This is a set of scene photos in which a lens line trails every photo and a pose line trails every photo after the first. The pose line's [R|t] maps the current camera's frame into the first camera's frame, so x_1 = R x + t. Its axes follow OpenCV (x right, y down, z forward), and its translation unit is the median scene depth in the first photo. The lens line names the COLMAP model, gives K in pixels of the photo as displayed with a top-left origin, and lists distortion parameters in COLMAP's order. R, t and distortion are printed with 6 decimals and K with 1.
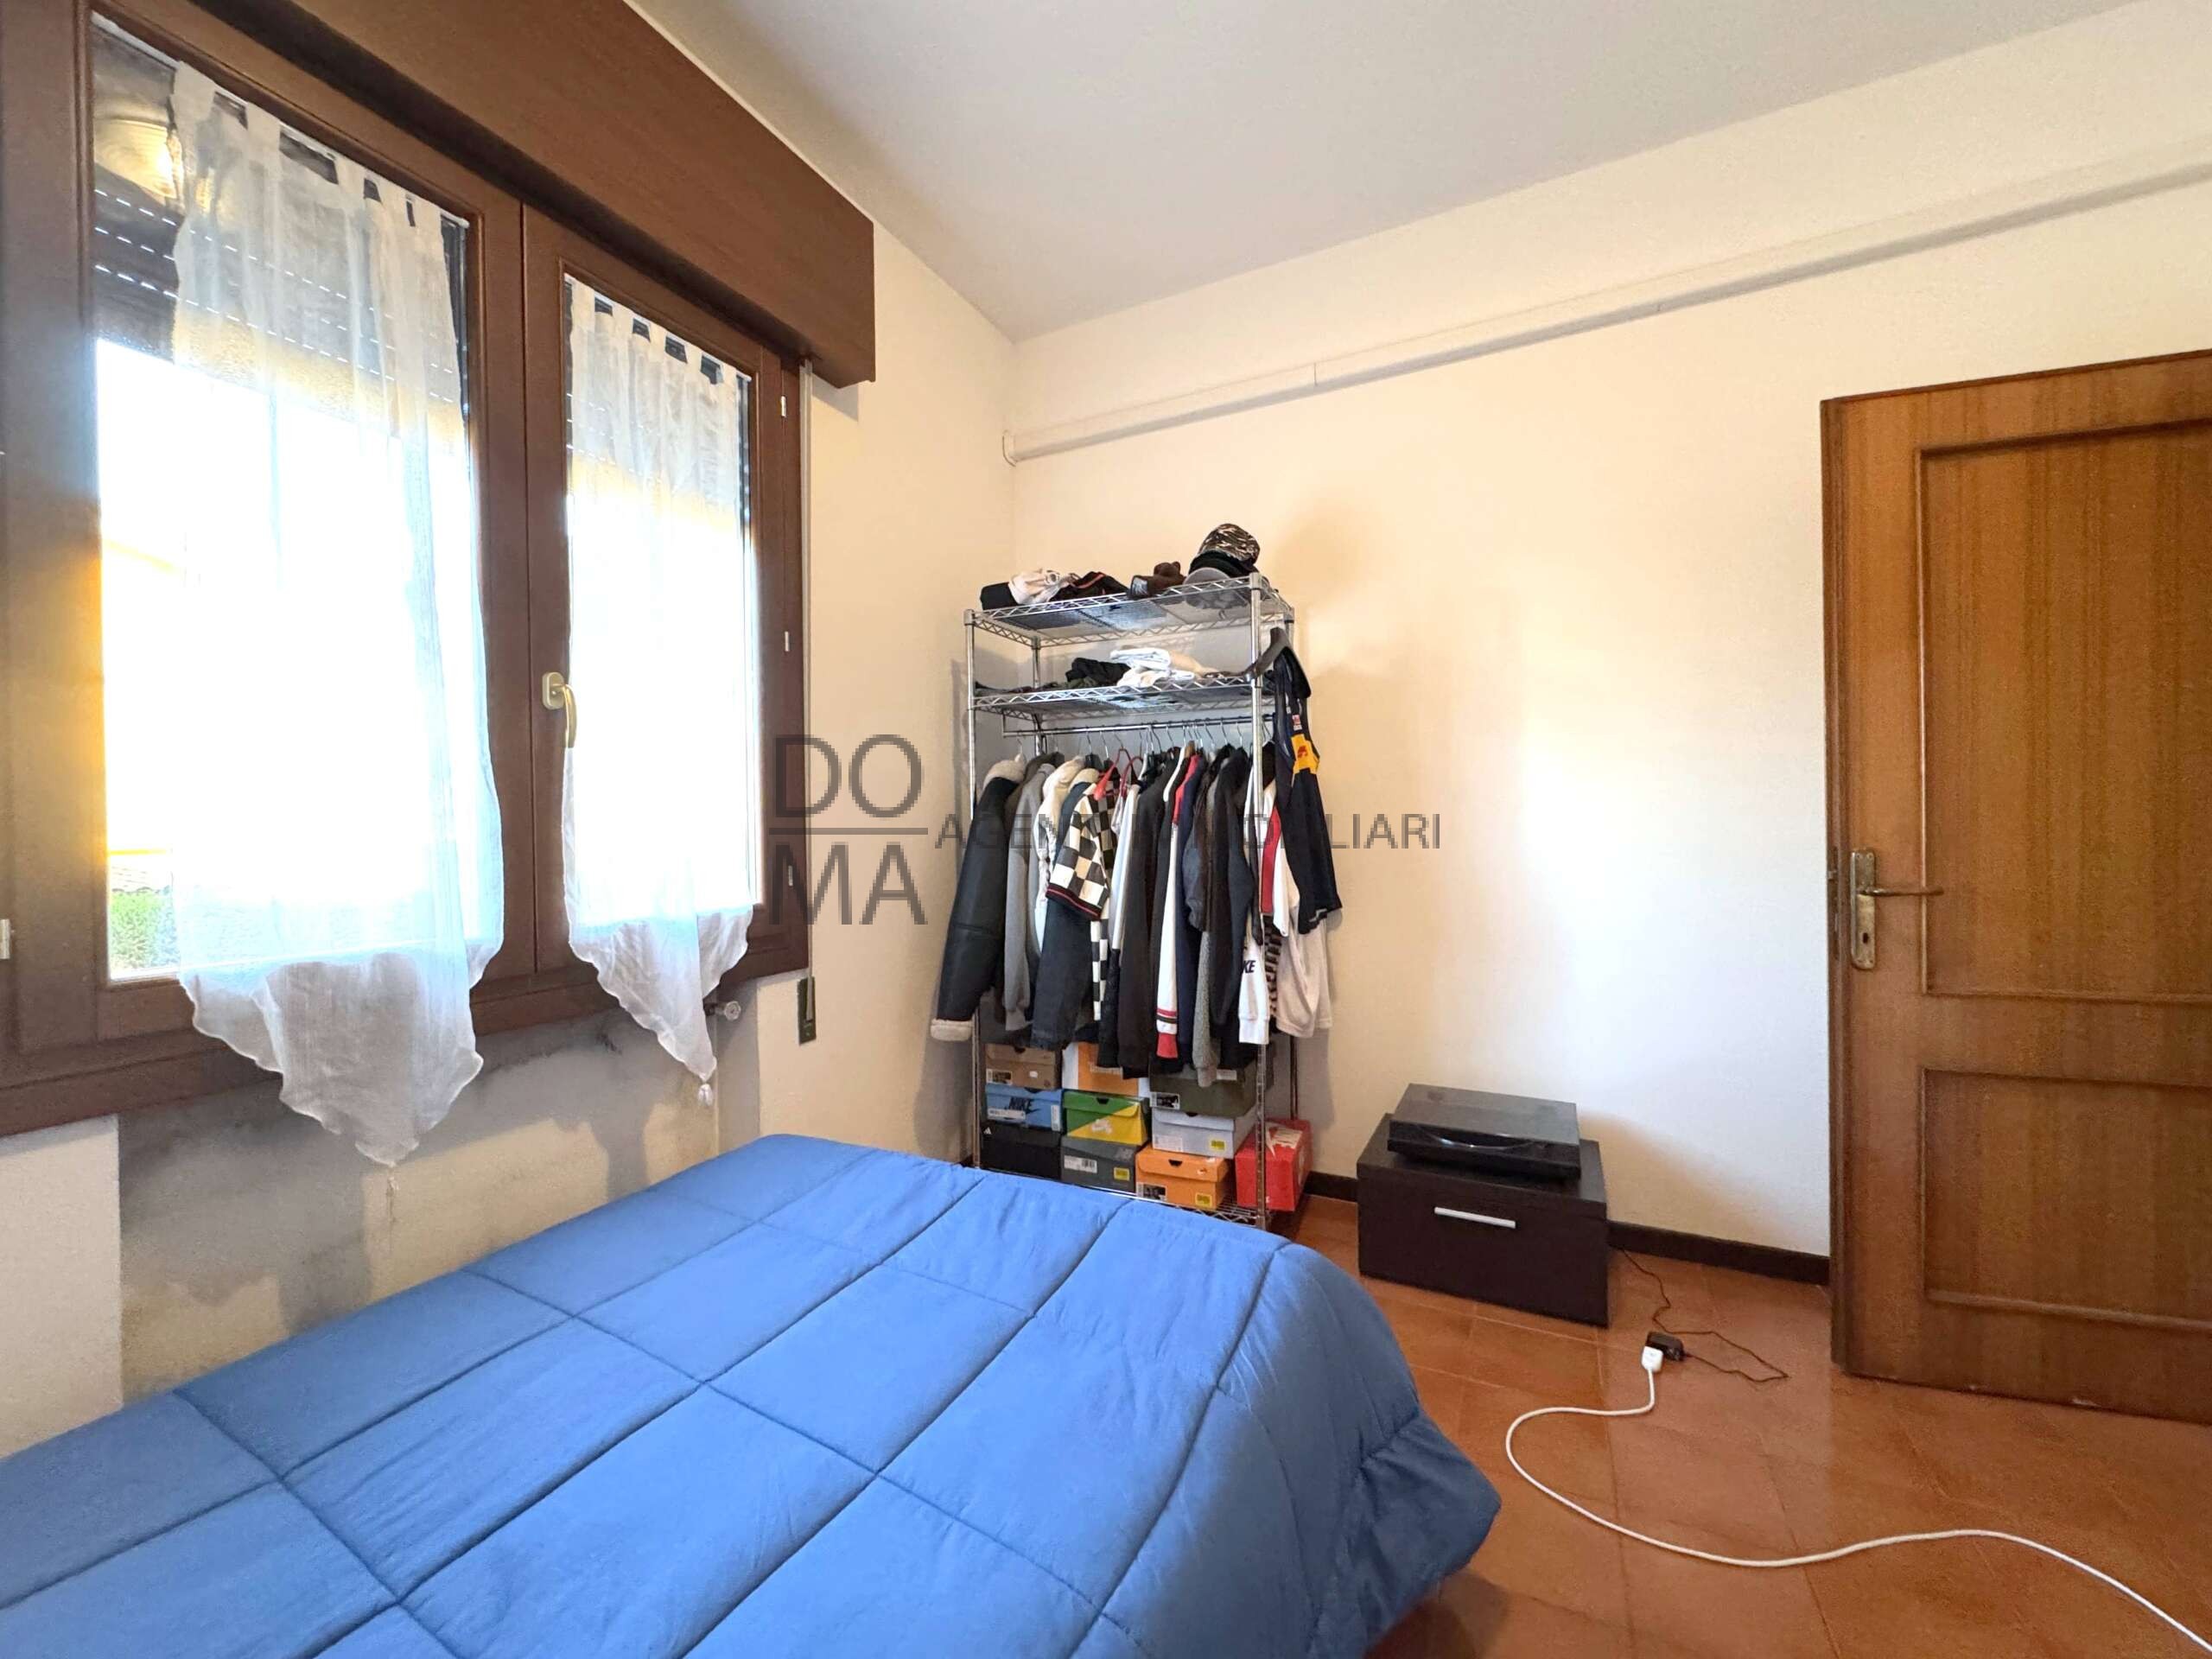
lens RADIAL K [[878.5, 0, 1104.7], [0, 878.5, 826.9], [0, 0, 1]] dist [-0.000269, 0.000588]
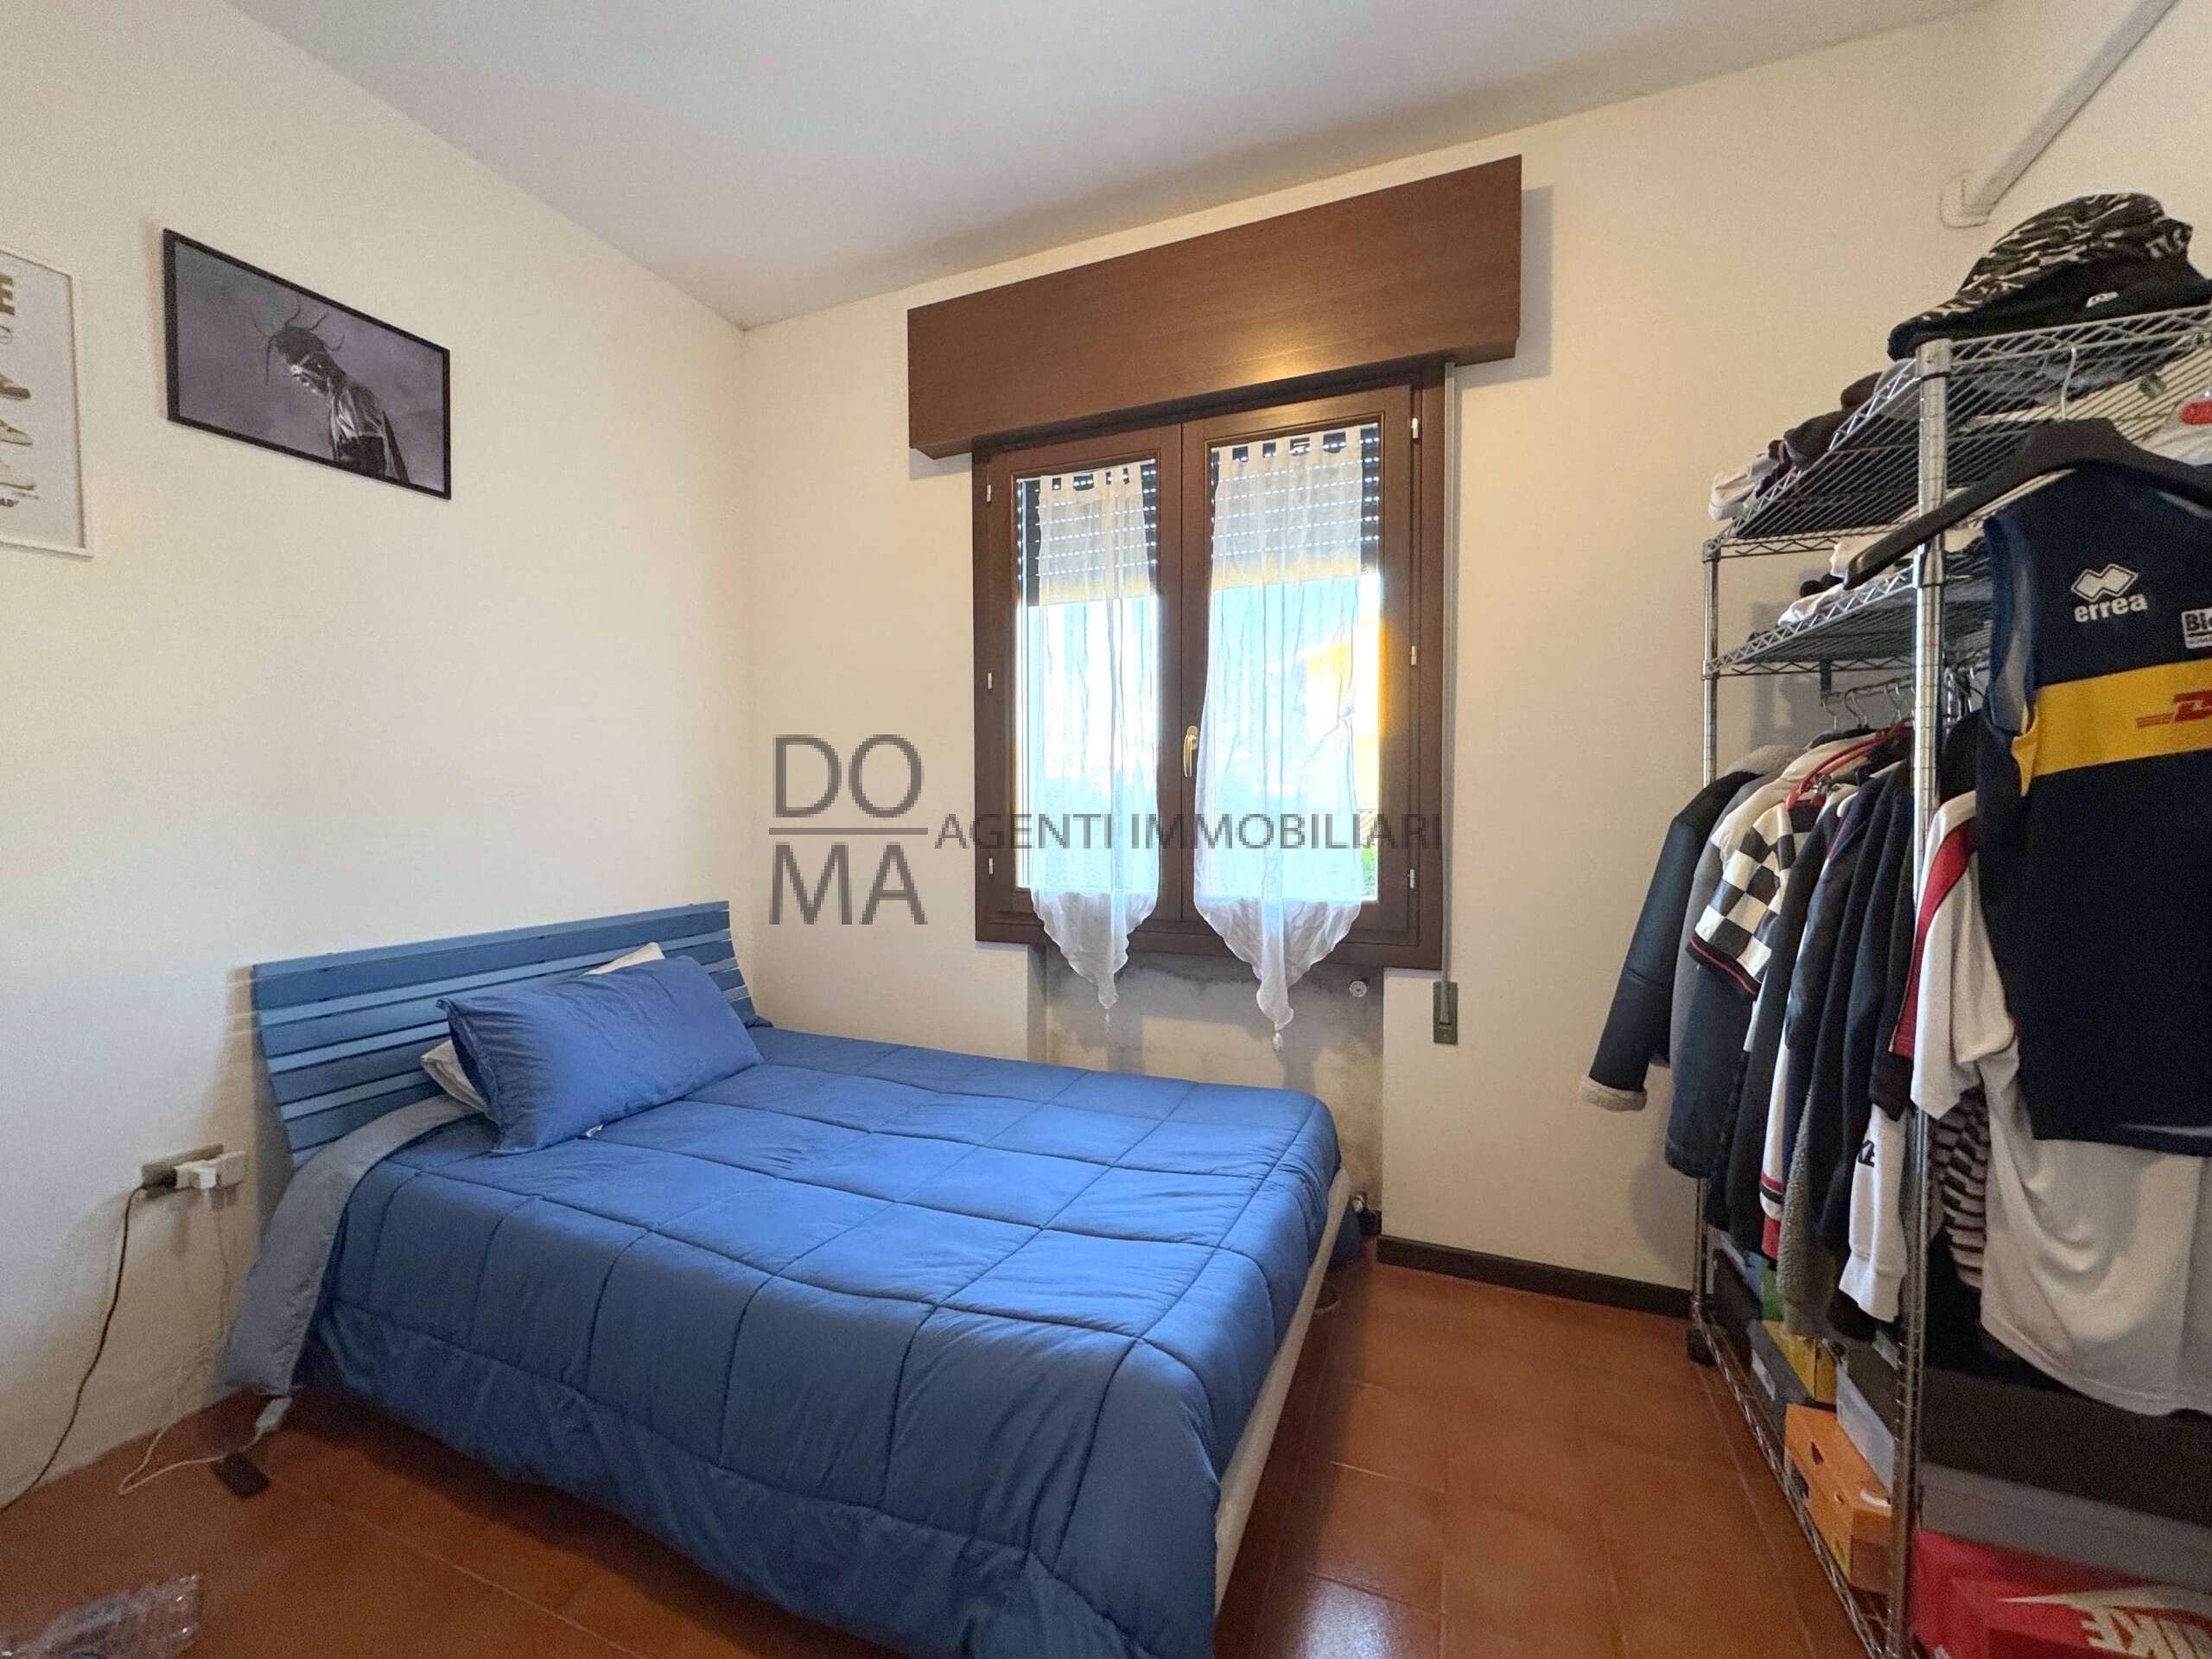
lens RADIAL K [[878.5, 0, 1104.7], [0, 878.5, 826.9], [0, 0, 1]] dist [-0.000269, 0.000588]
pose [[0.075022, 0.042634, -0.996270, 0.829592], [-0.008477, 0.999077, 0.042116, -0.059940], [0.997146, 0.005286, 0.075314, 0.697371]]
